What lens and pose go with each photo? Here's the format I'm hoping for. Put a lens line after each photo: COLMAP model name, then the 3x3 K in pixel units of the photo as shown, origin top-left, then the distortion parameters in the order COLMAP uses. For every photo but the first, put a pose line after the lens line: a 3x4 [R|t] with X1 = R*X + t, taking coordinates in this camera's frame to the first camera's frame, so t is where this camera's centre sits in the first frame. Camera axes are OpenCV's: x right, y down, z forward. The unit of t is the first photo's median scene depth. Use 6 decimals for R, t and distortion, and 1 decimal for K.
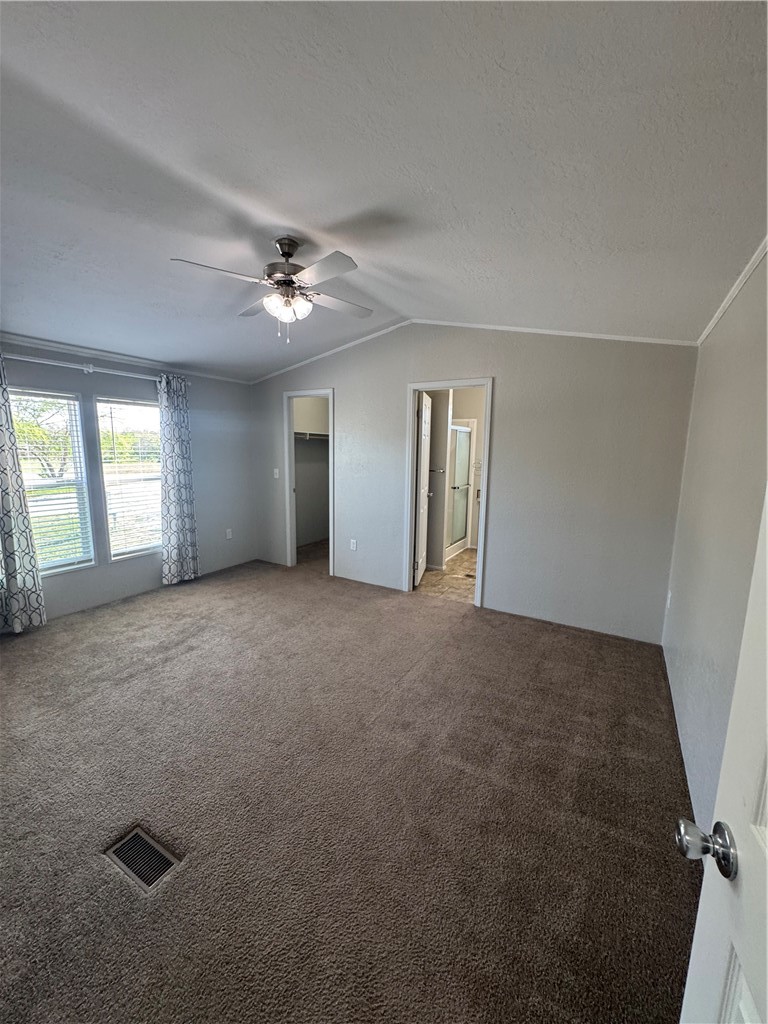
lens RADIAL K [[410.0, 0, 383.6], [0, 410.0, 509.9], [0, 0, 1]] dist [-0.003493, 0.000672]
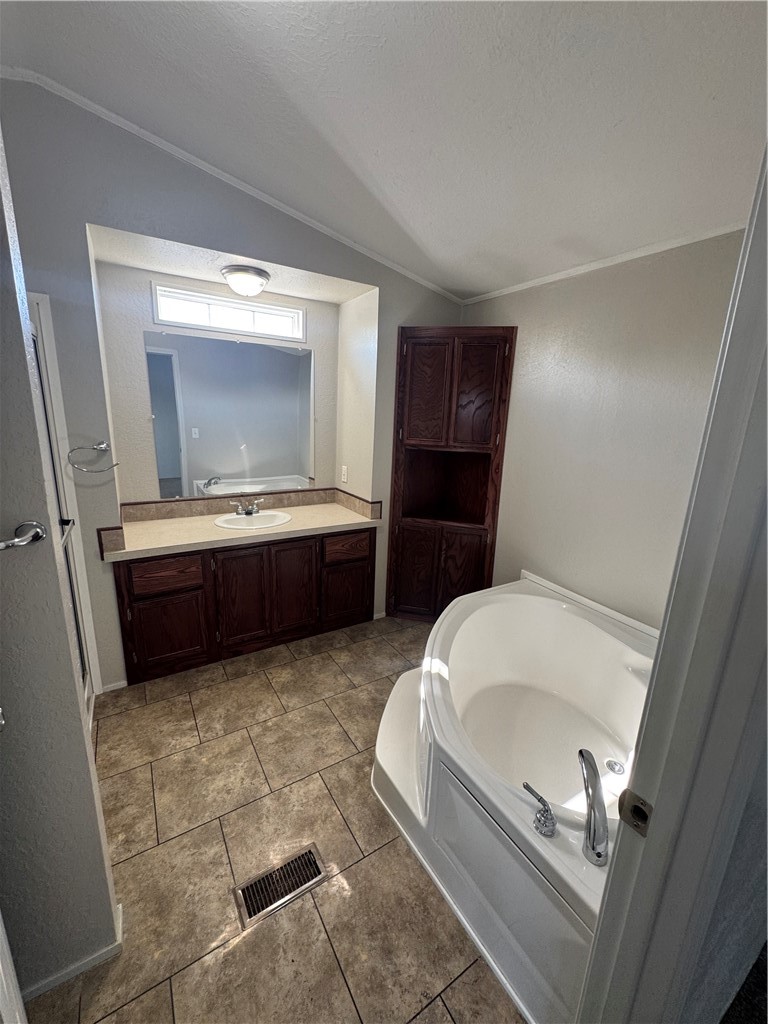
lens RADIAL K [[410.0, 0, 383.6], [0, 410.0, 509.9], [0, 0, 1]] dist [-0.003493, 0.000672]
pose [[0.471137, -0.206286, 0.857599, 0.061475], [0.100603, 0.978491, 0.180098, -0.105371], [-0.876304, 0.001426, 0.481756, 0.675347]]
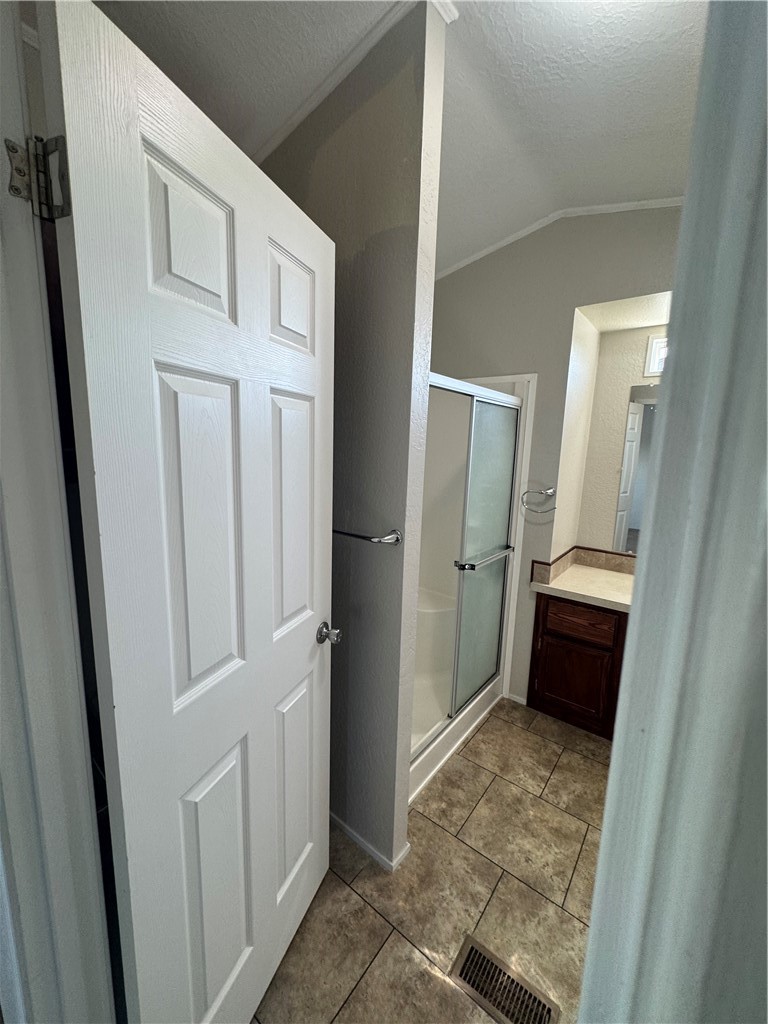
lens RADIAL K [[410.0, 0, 383.6], [0, 410.0, 509.9], [0, 0, 1]] dist [-0.003493, 0.000672]
pose [[0.989236, 0.033126, -0.142531, 0.151635], [-0.031915, 0.999433, 0.010774, -0.101132], [0.142807, -0.006109, 0.989732, 0.631510]]
